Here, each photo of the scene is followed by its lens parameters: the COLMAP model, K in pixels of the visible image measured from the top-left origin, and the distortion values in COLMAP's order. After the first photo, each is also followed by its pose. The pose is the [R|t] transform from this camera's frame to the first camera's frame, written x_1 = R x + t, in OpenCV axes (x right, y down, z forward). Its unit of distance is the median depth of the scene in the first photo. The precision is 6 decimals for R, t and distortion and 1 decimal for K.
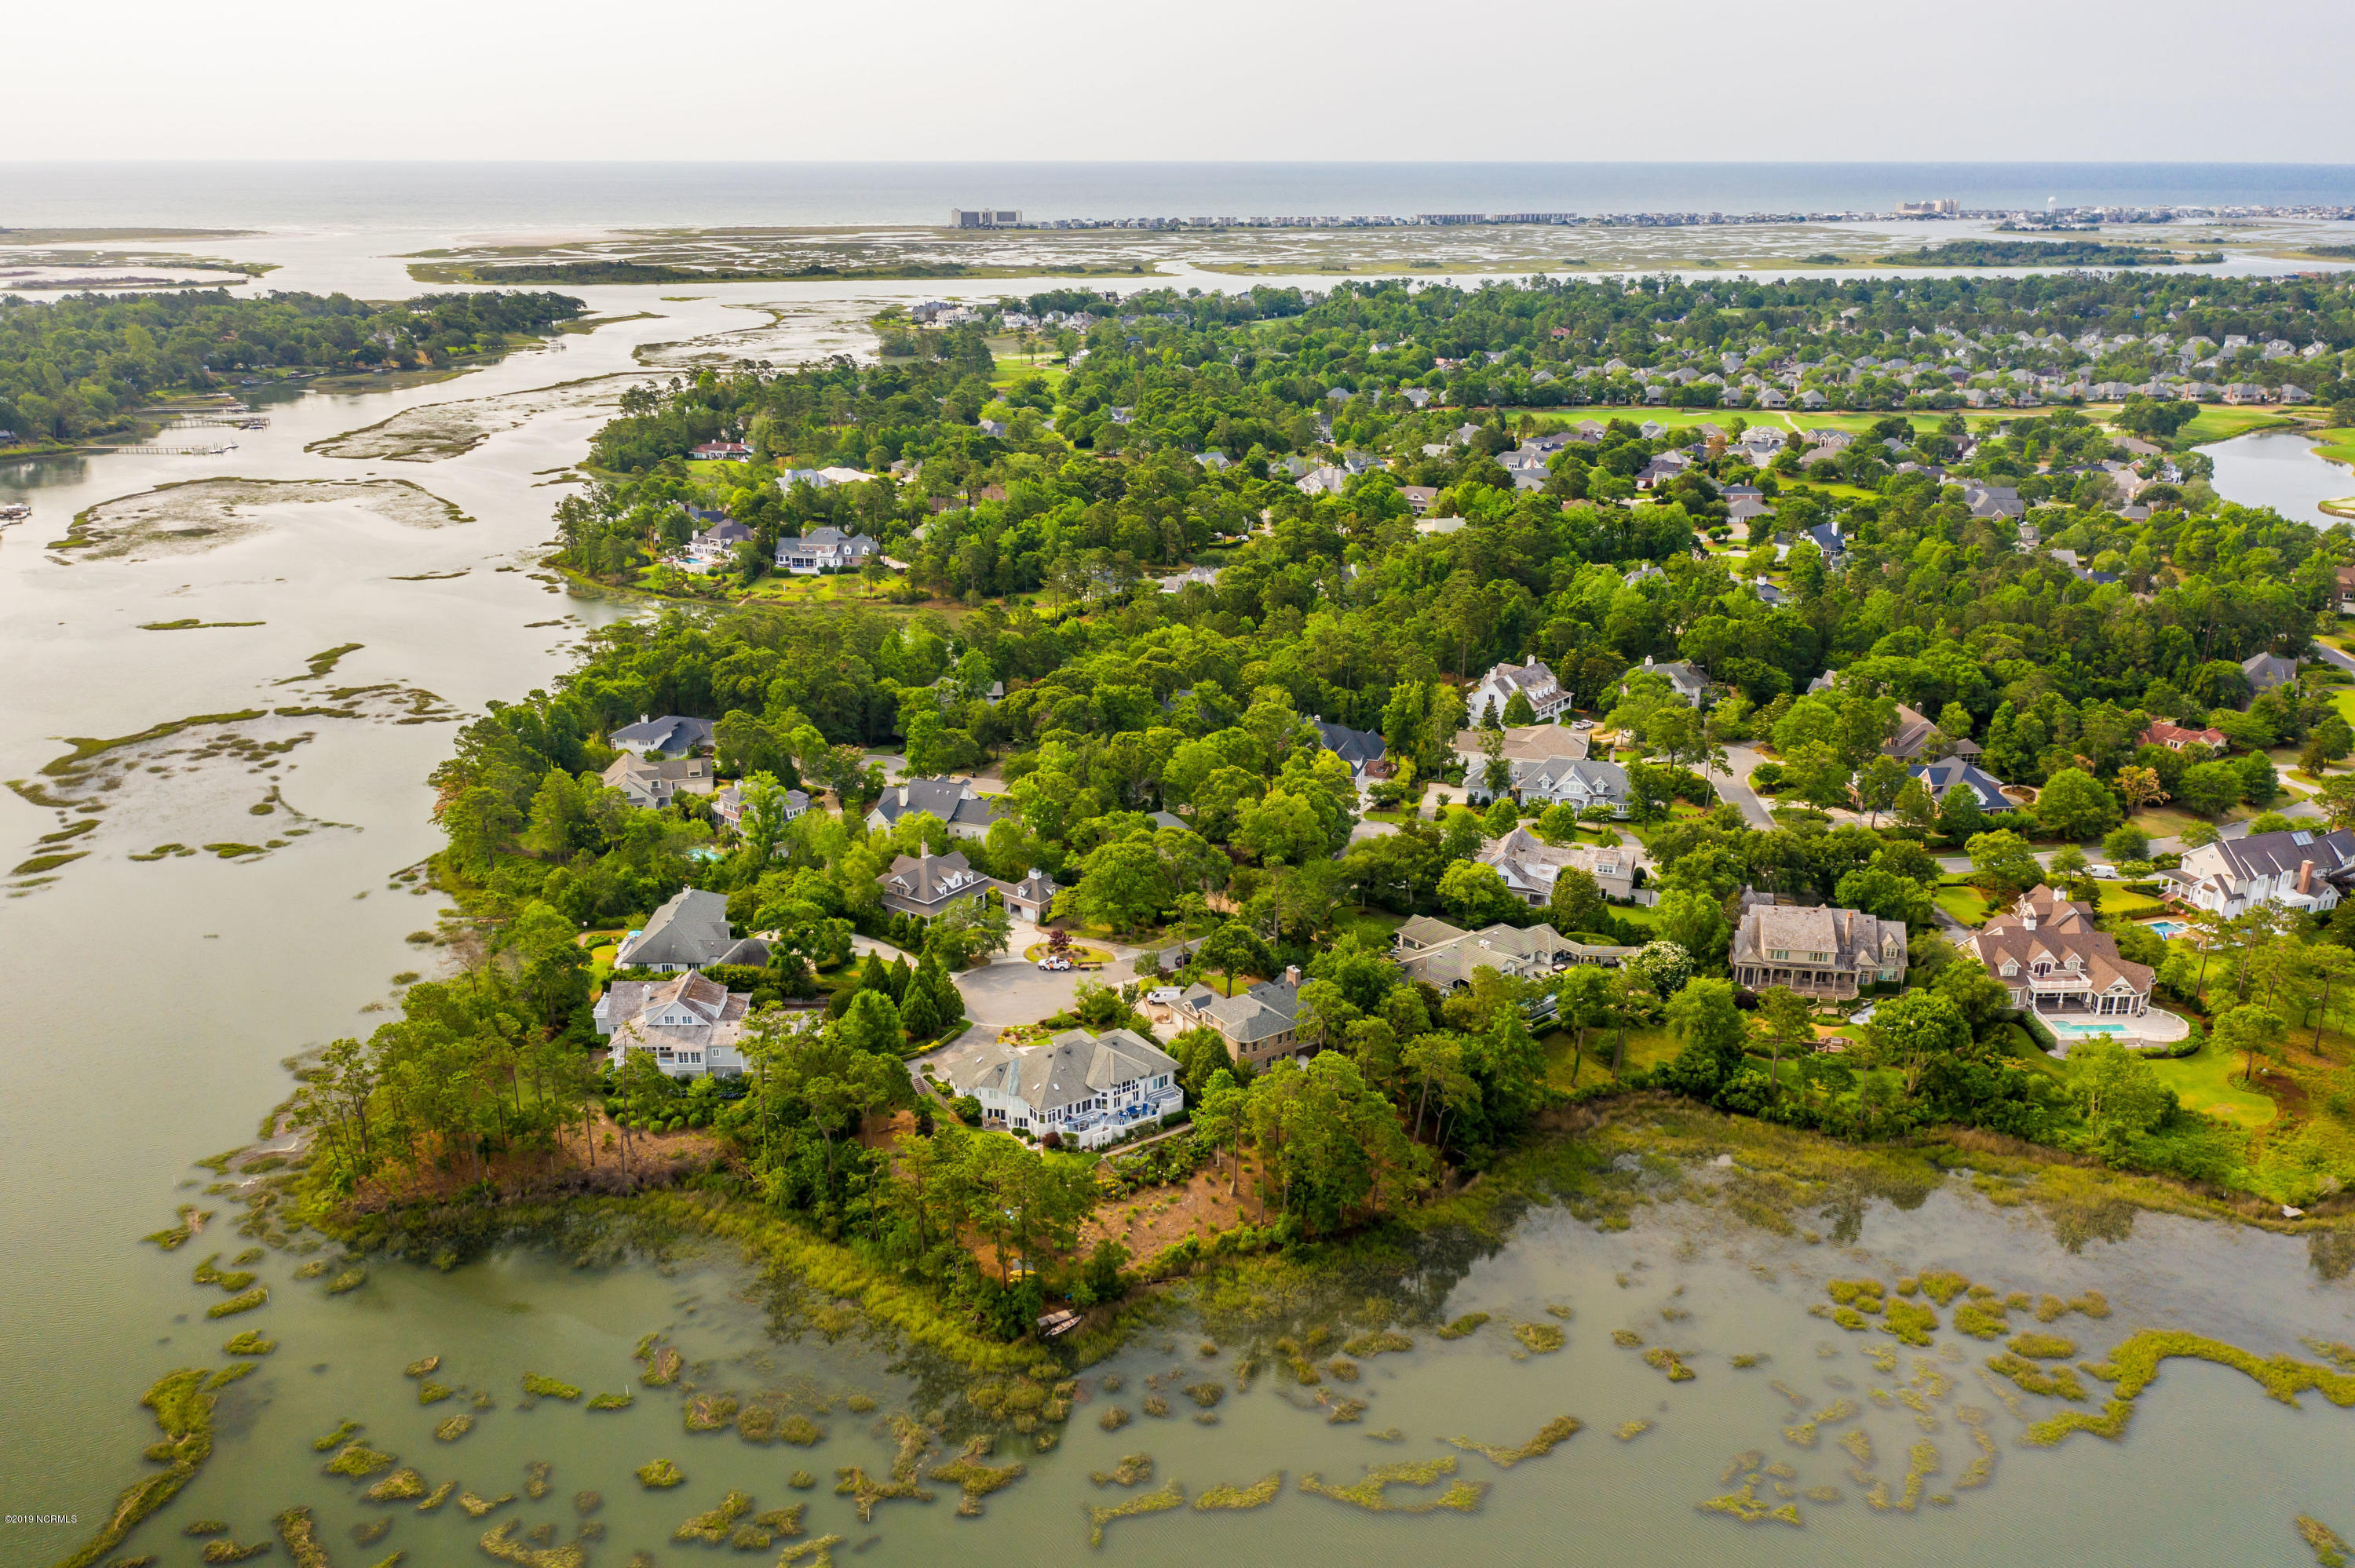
lens RADIAL K [[1869.9, 0, 1176.4], [0, 1869.9, 793.8], [0, 0, 1]] dist [-0.030028, 0.049239]
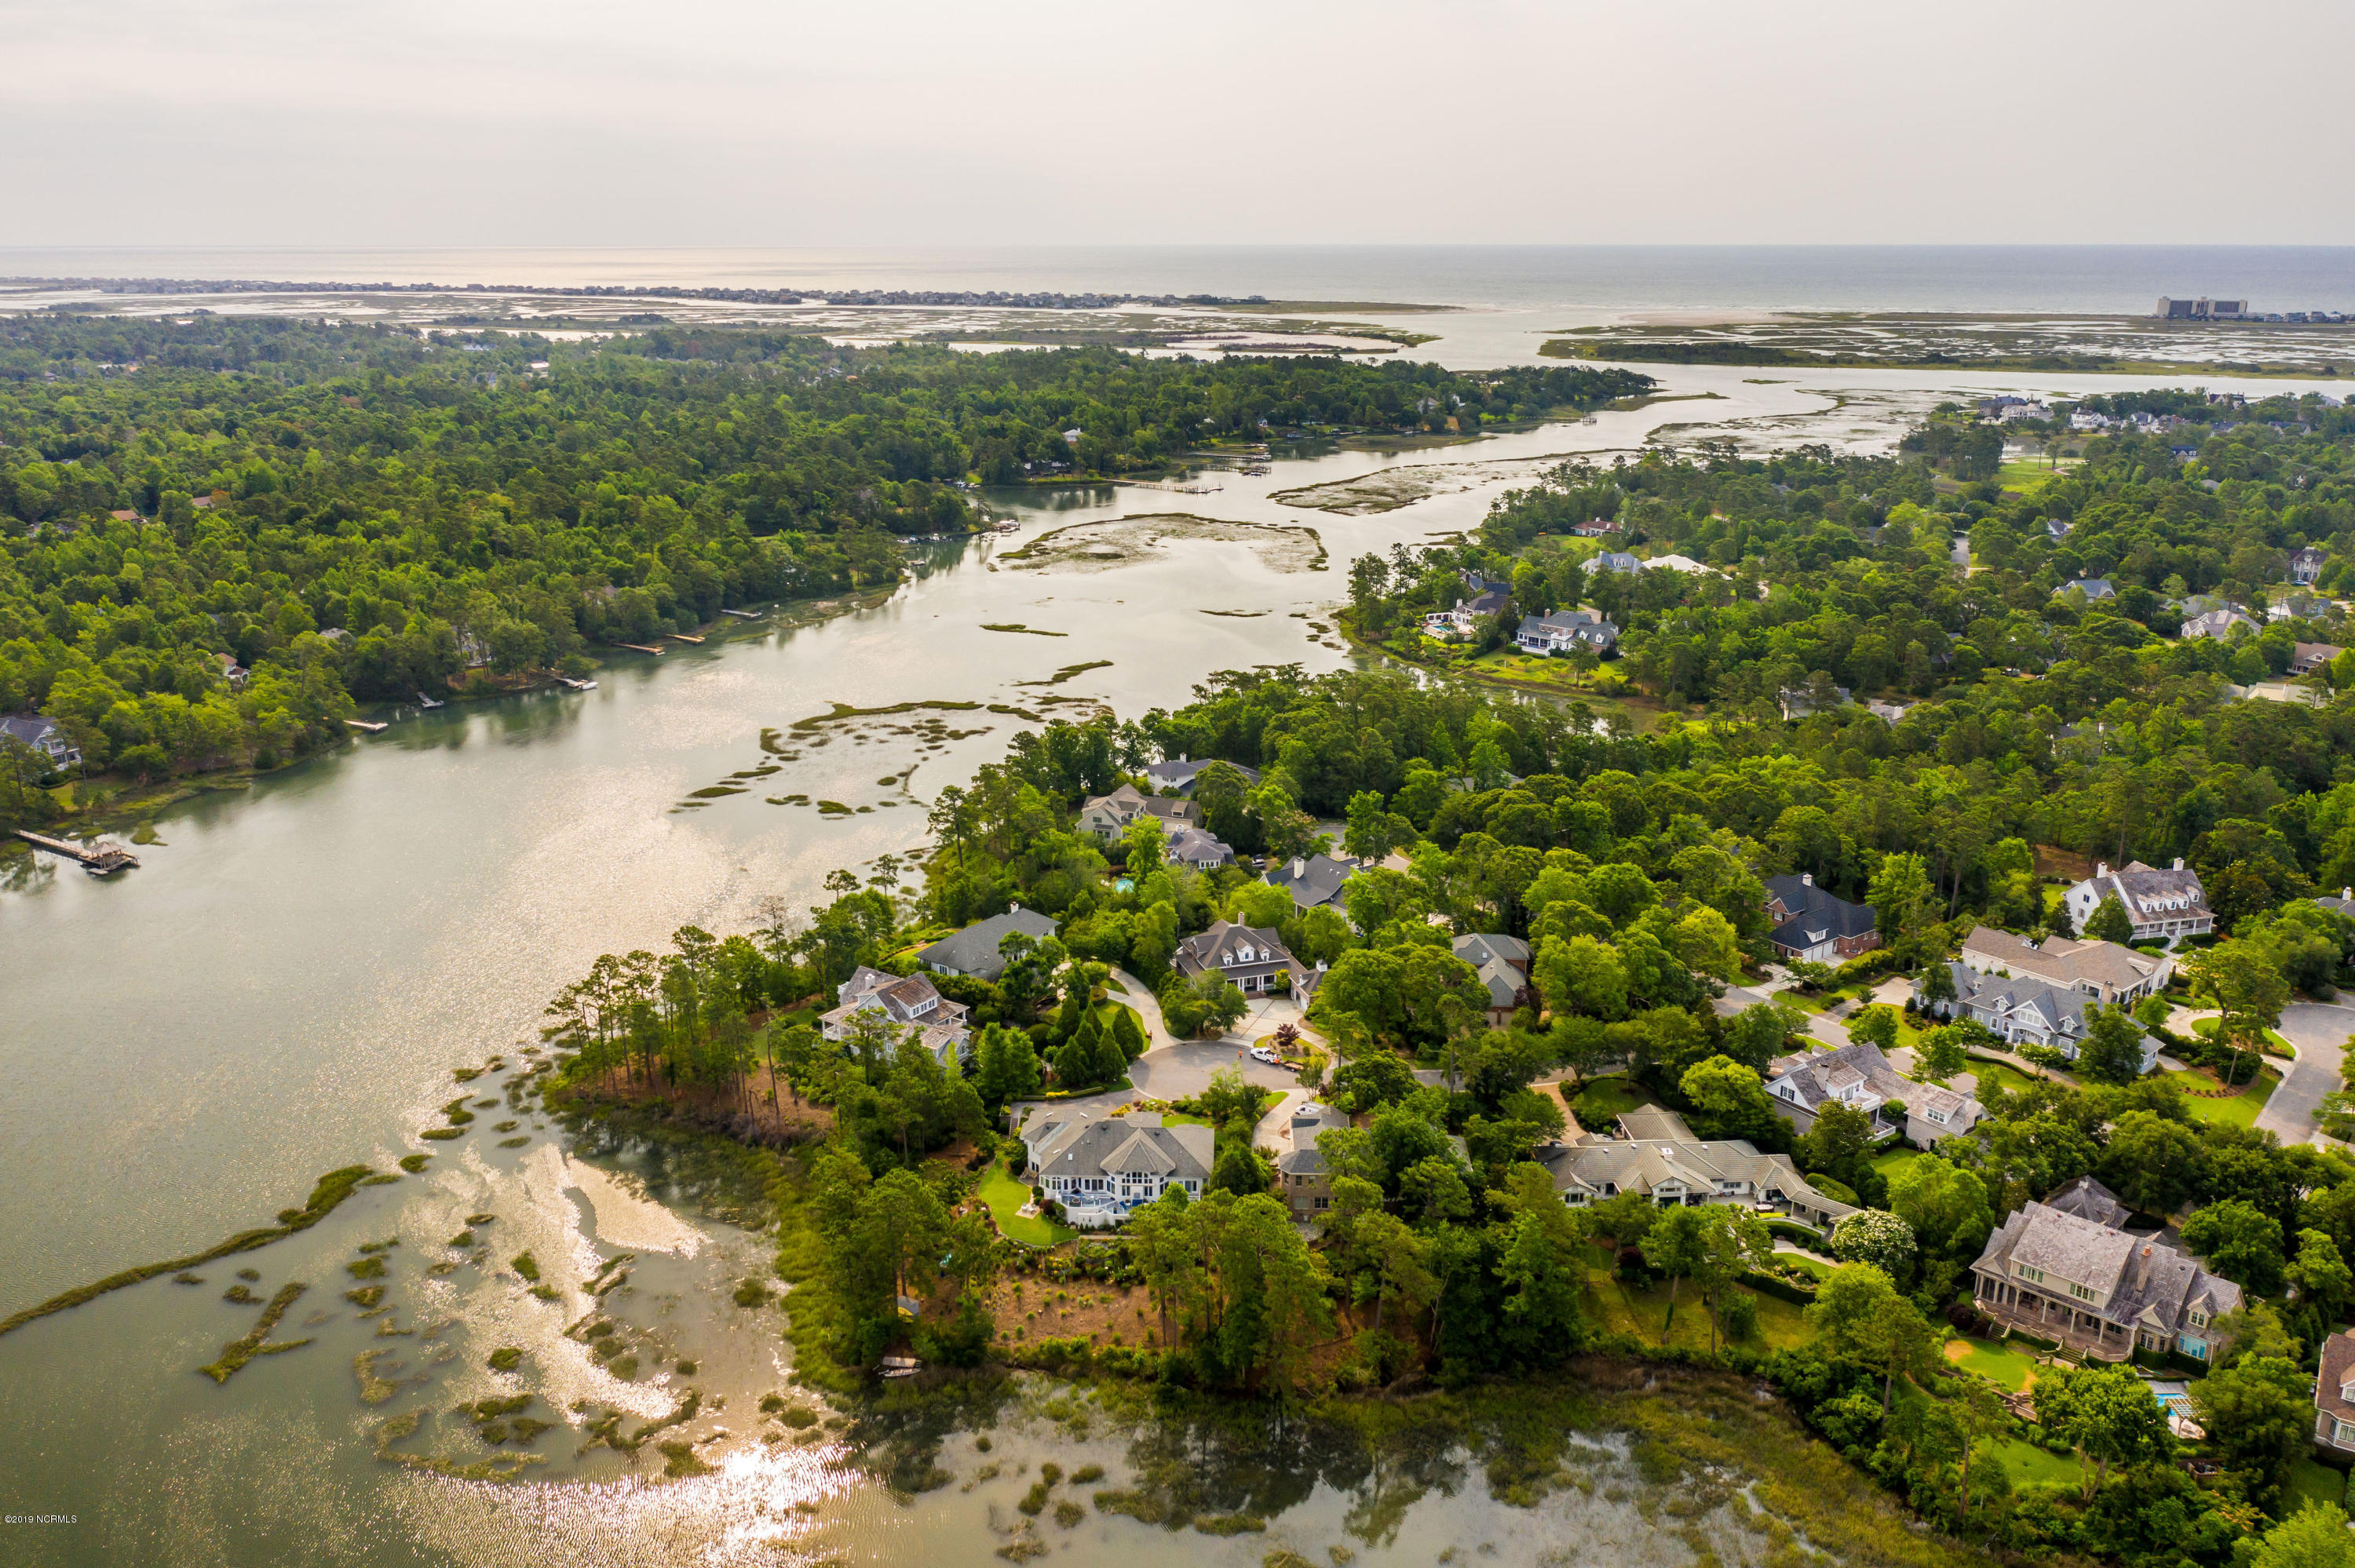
lens RADIAL K [[1869.9, 0, 1176.4], [0, 1869.9, 793.8], [0, 0, 1]] dist [-0.030028, 0.049239]
pose [[0.805567, 0.165723, -0.568857, 0.422205], [-0.188884, 0.981824, 0.018550, -0.051167], [0.561592, 0.092505, 0.822227, 0.158828]]
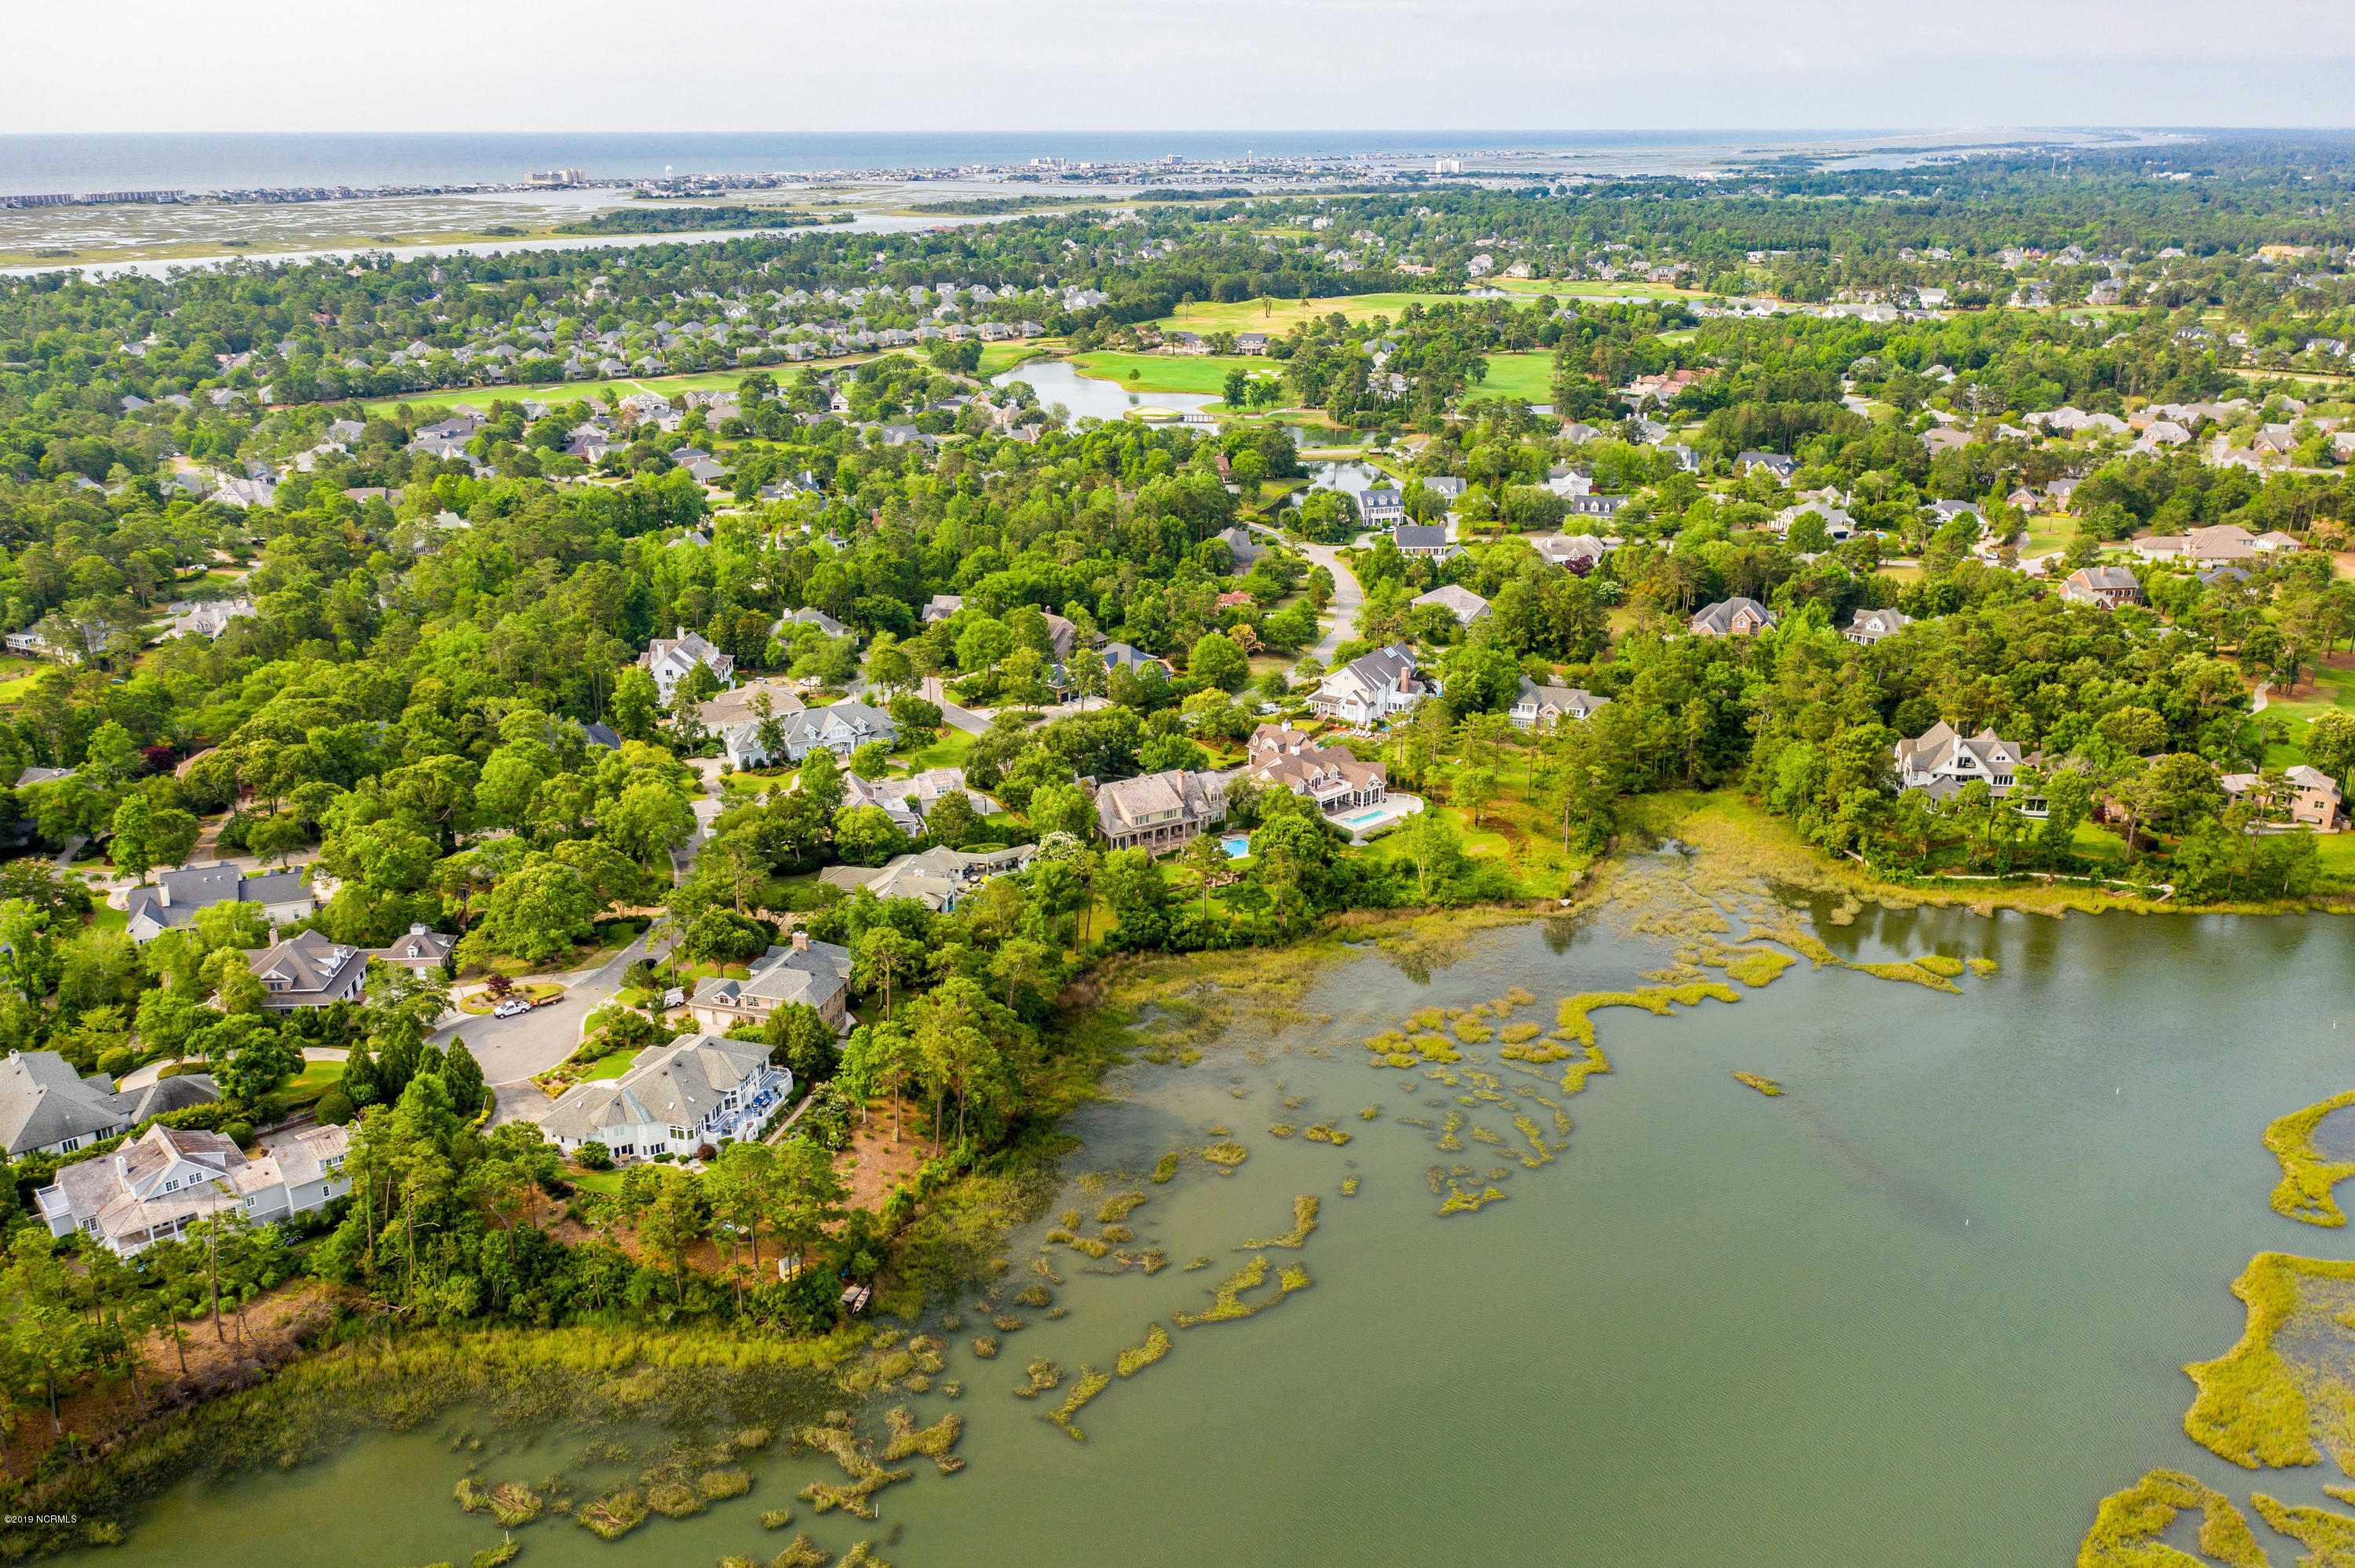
lens RADIAL K [[1904.5, 0, 1170.3], [0, 1904.5, 789.1], [0, 0, 1]] dist [0.000197, 0.008703]
pose [[0.768331, -0.212556, 0.603727, -0.353096], [0.209685, 0.974784, 0.076341, -0.017624], [-0.604731, 0.067937, 0.793527, 0.052232]]
